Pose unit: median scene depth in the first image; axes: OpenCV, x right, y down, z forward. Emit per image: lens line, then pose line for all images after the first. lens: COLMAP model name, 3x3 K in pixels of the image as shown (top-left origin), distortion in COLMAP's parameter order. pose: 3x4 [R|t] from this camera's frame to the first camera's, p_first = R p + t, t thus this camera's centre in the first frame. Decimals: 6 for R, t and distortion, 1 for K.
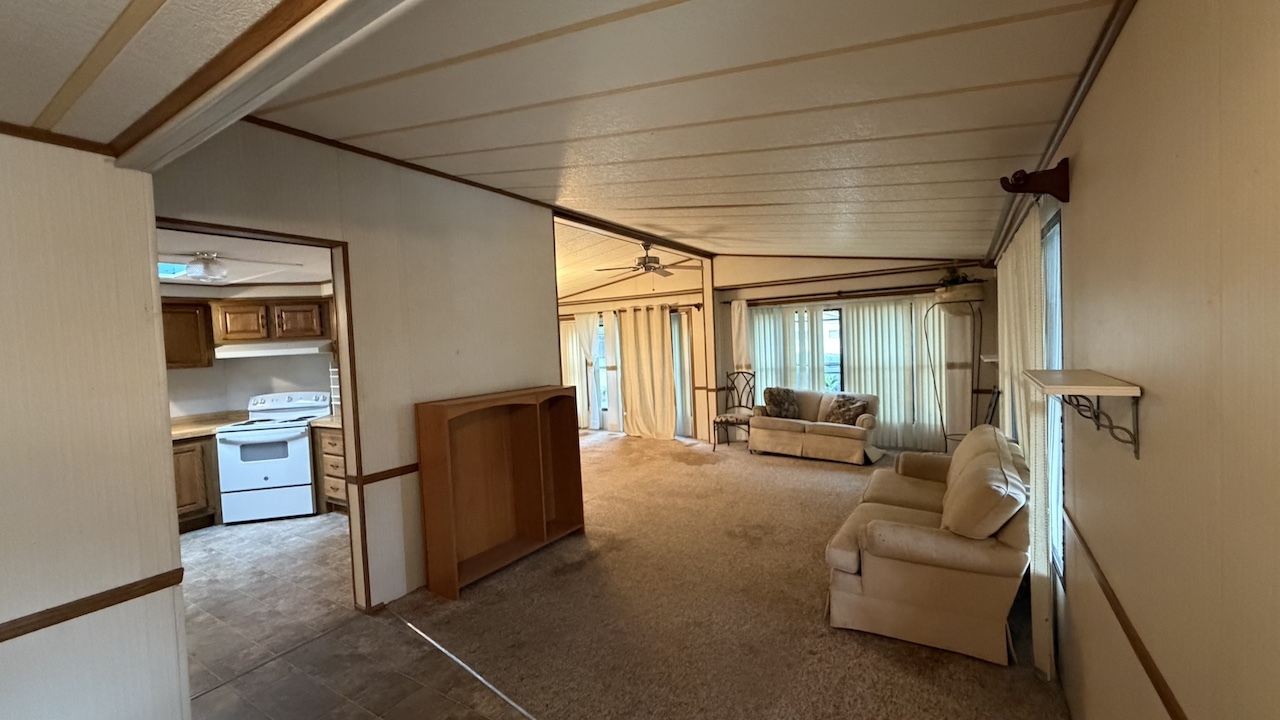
lens RADIAL K [[511.6, 0, 642.5], [0, 511.6, 361.1], [0, 0, 1]] dist [-0.000757, 0.000399]
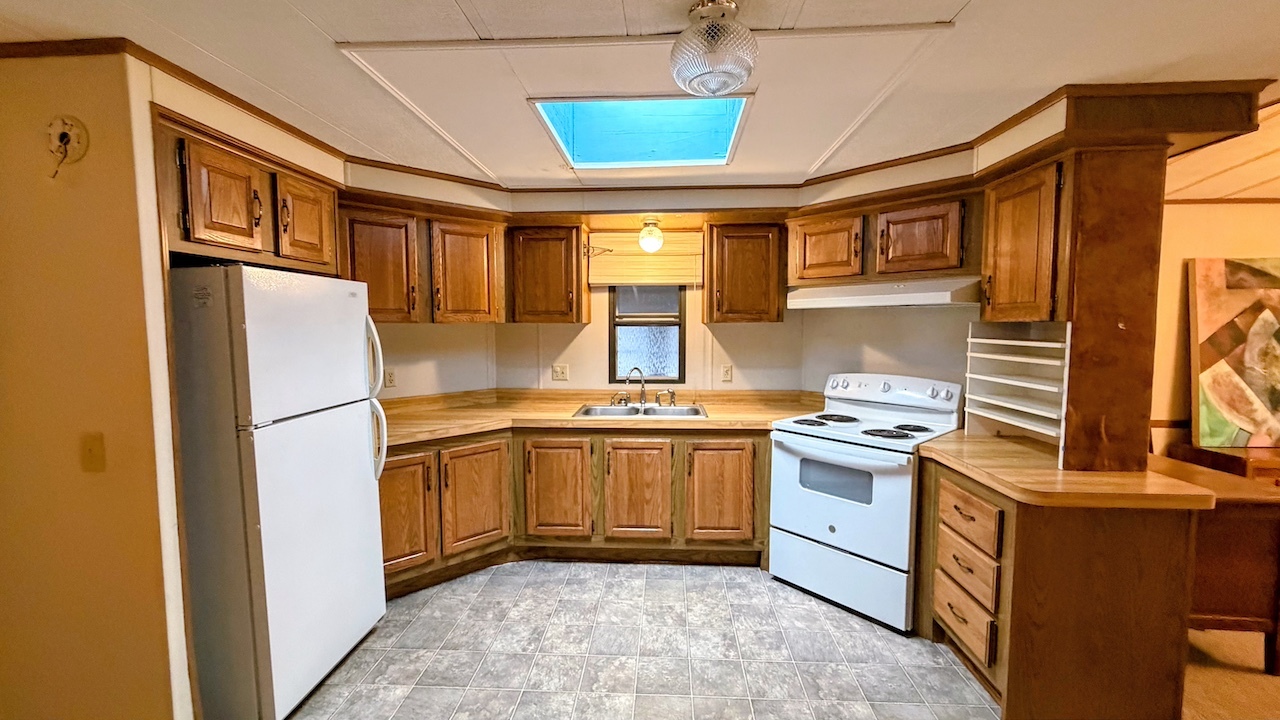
lens RADIAL K [[511.6, 0, 640.1], [0, 511.6, 356.4], [0, 0, 1]] dist [-0.000757, 0.000399]
pose [[0.480346, 0.105801, -0.870674, -0.361207], [-0.056127, 0.994371, 0.089867, 0.006551], [0.875281, 0.005701, 0.483580, 0.530667]]
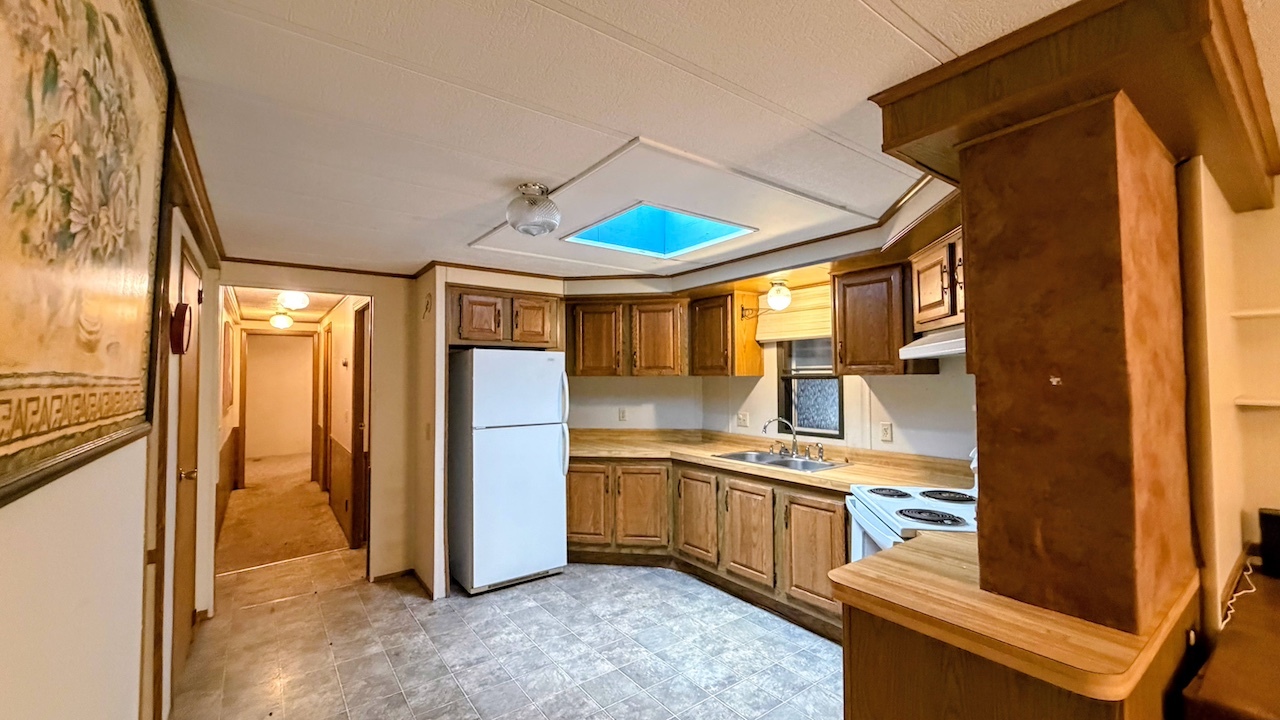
lens RADIAL K [[511.6, 0, 638.8], [0, 511.6, 356.5], [0, 0, 1]] dist [-0.000757, 0.000399]
pose [[-0.367821, 0.015487, -0.929768, -0.132951], [-0.013815, 0.999660, 0.022116, -0.030616], [0.929794, 0.020979, -0.367482, 1.181210]]
